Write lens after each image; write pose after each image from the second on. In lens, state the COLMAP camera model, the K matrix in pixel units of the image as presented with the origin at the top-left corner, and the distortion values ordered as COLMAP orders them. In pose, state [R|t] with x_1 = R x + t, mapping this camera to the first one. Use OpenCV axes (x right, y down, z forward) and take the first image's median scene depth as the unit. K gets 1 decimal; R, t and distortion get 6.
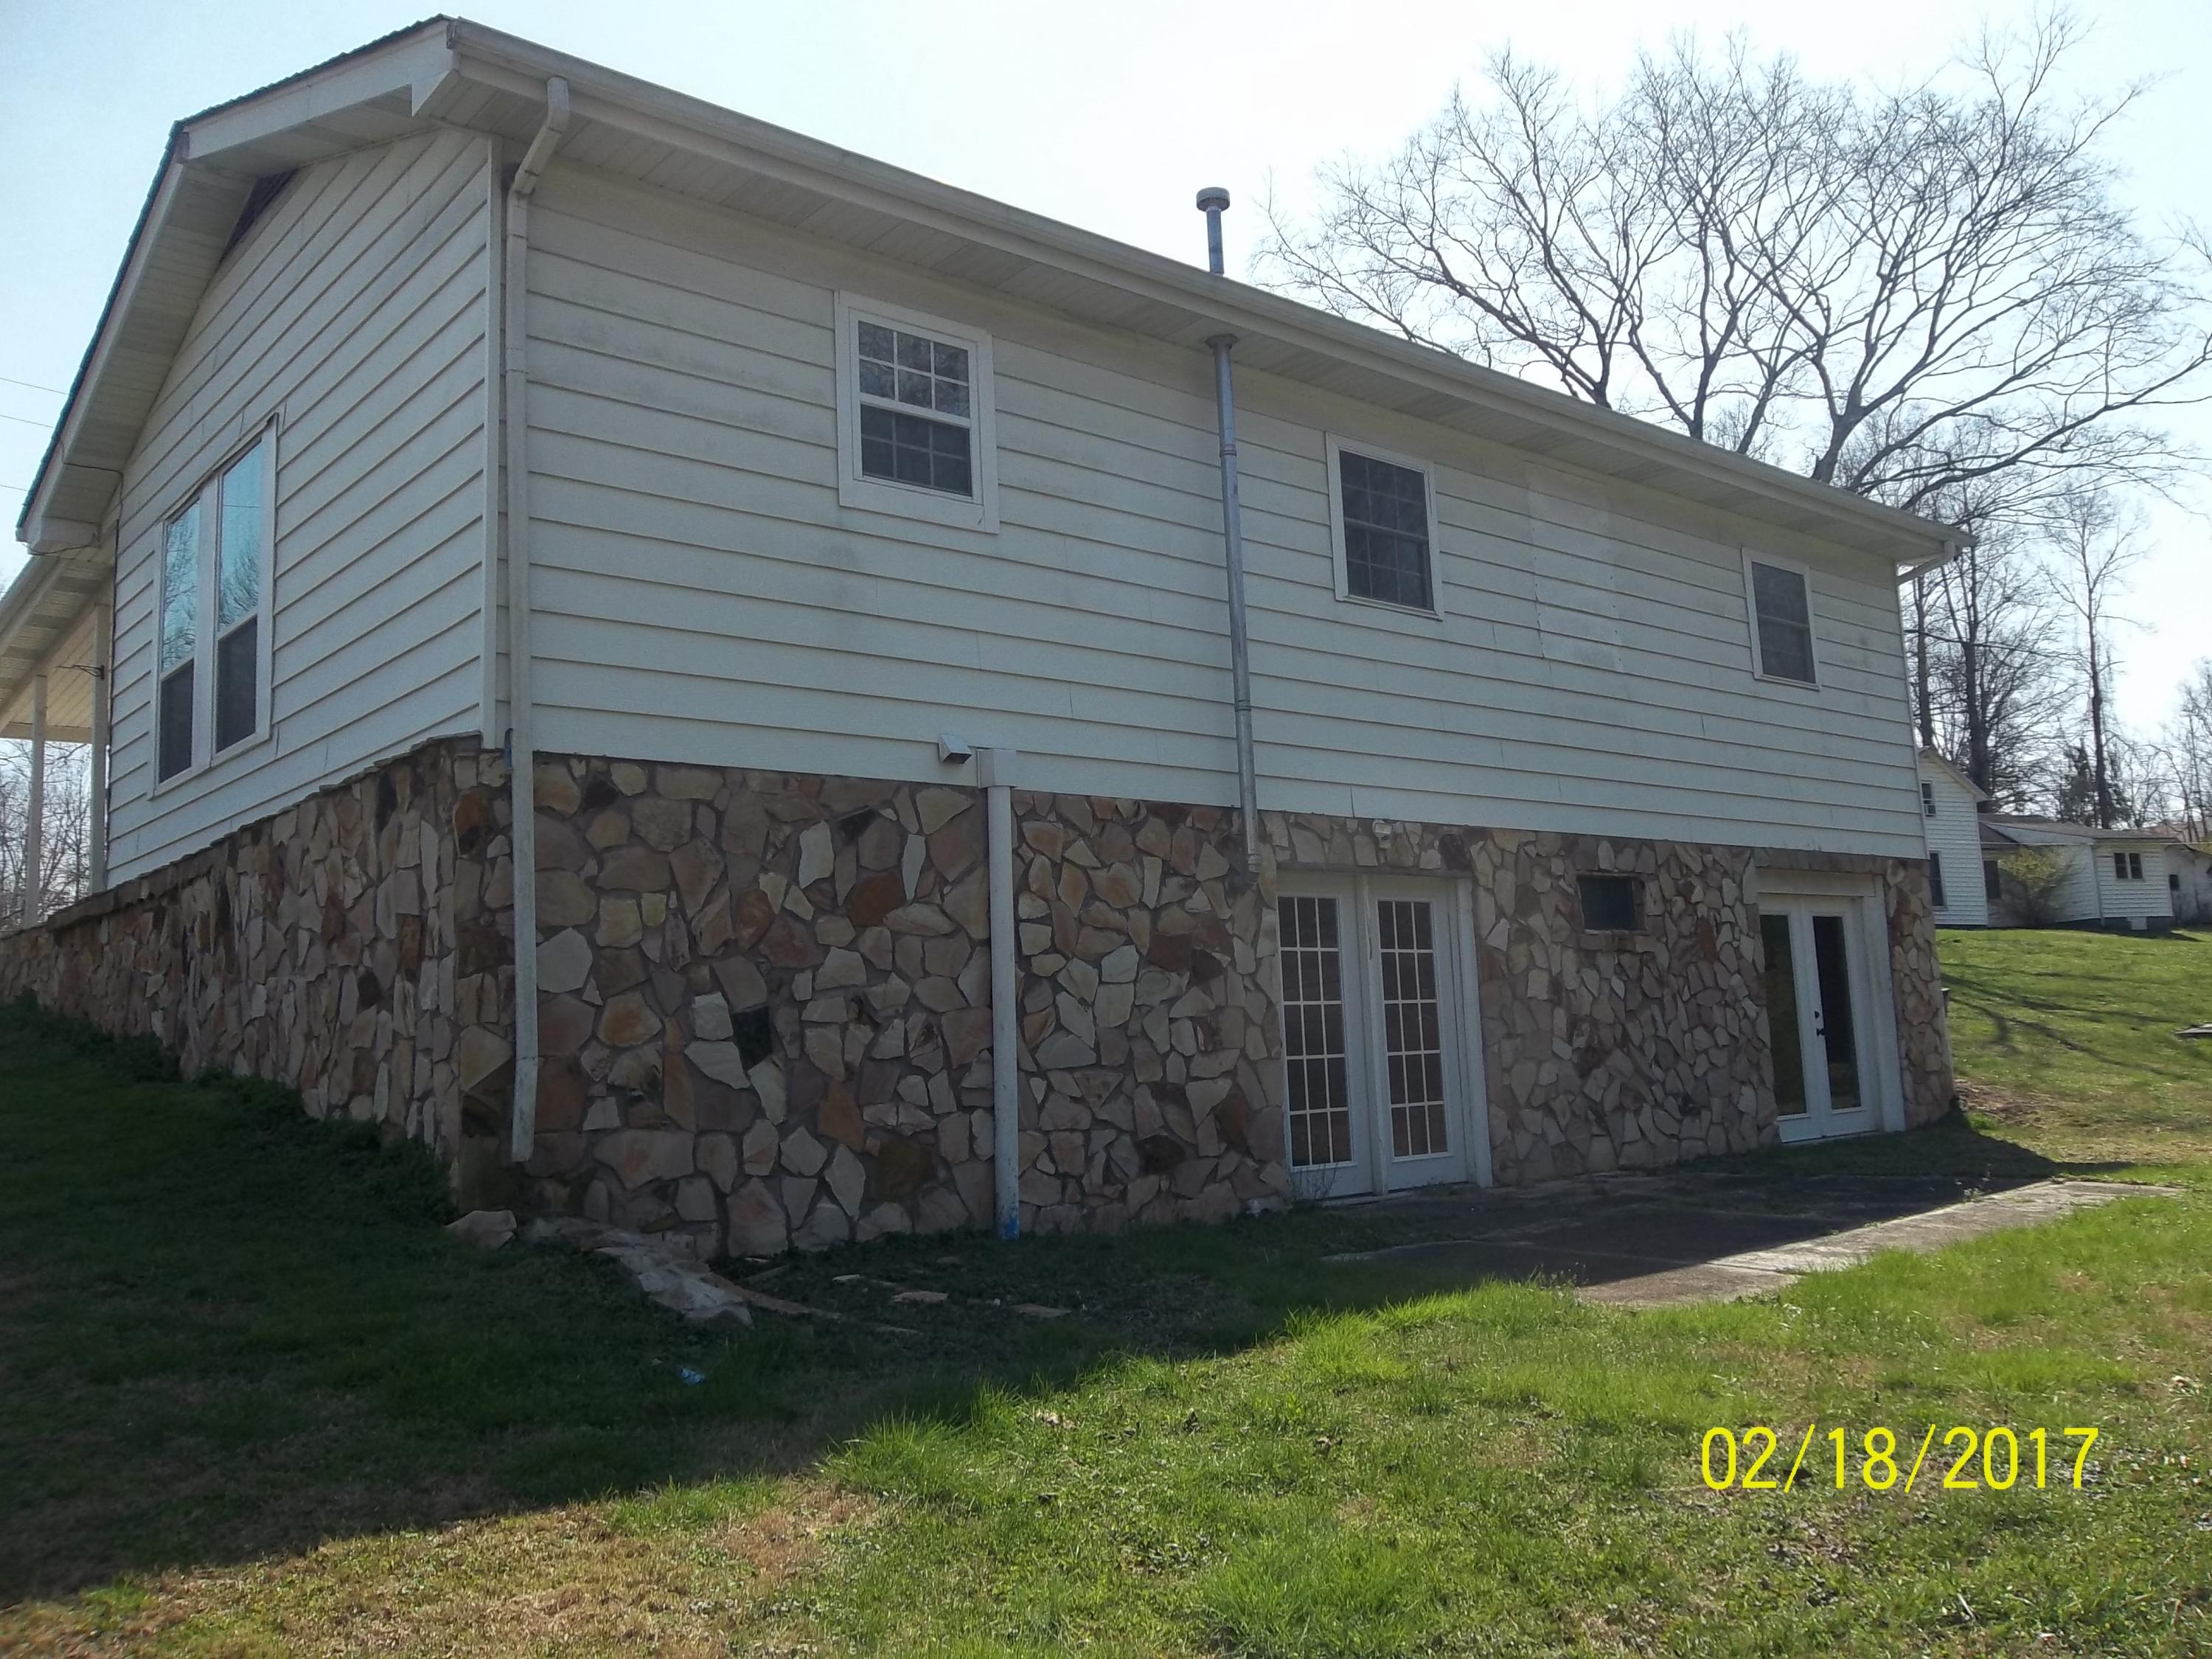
lens RADIAL K [[1788.7, 0, 1106.0], [0, 1788.7, 829.5], [0, 0, 1]] dist [0.017368, -0.000657]
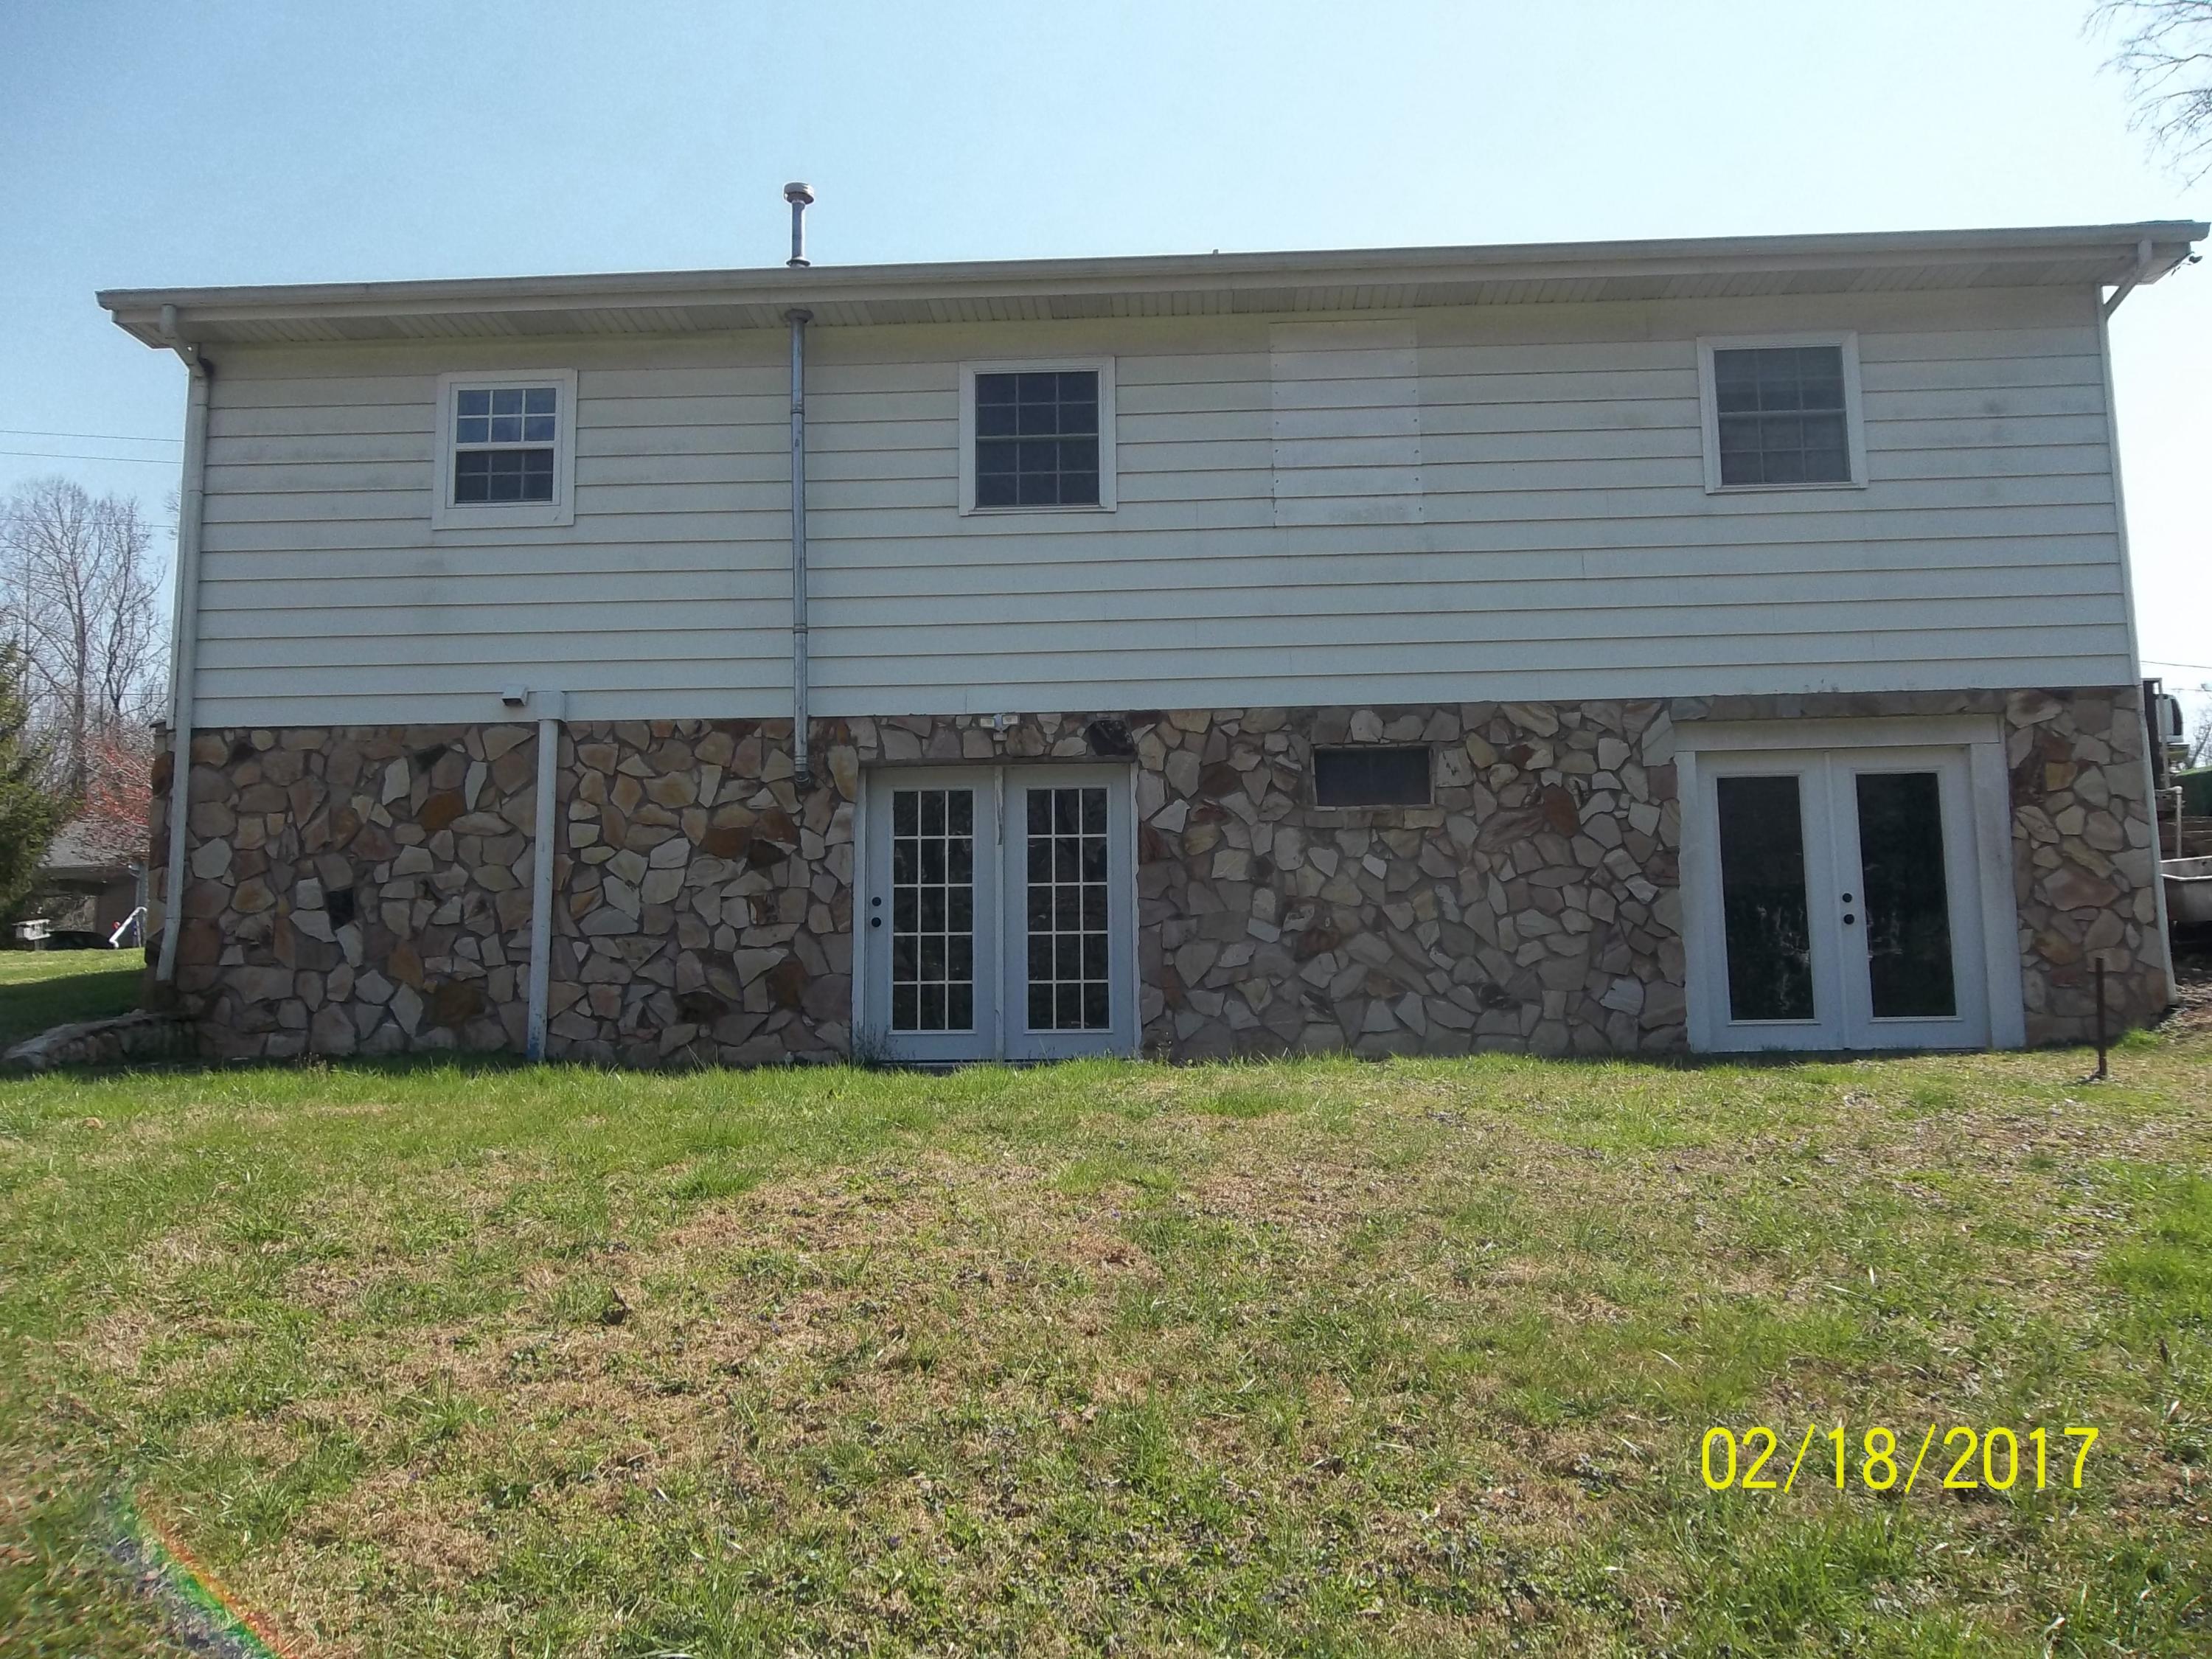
lens RADIAL K [[1788.7, 0, 1106.0], [0, 1788.7, 829.5], [0, 0, 1]] dist [0.017368, -0.000657]
pose [[0.728137, -0.049566, -0.683638, 1.083071], [0.065171, 0.997870, -0.002936, 0.082706], [0.682327, -0.042416, 0.729816, 0.304216]]
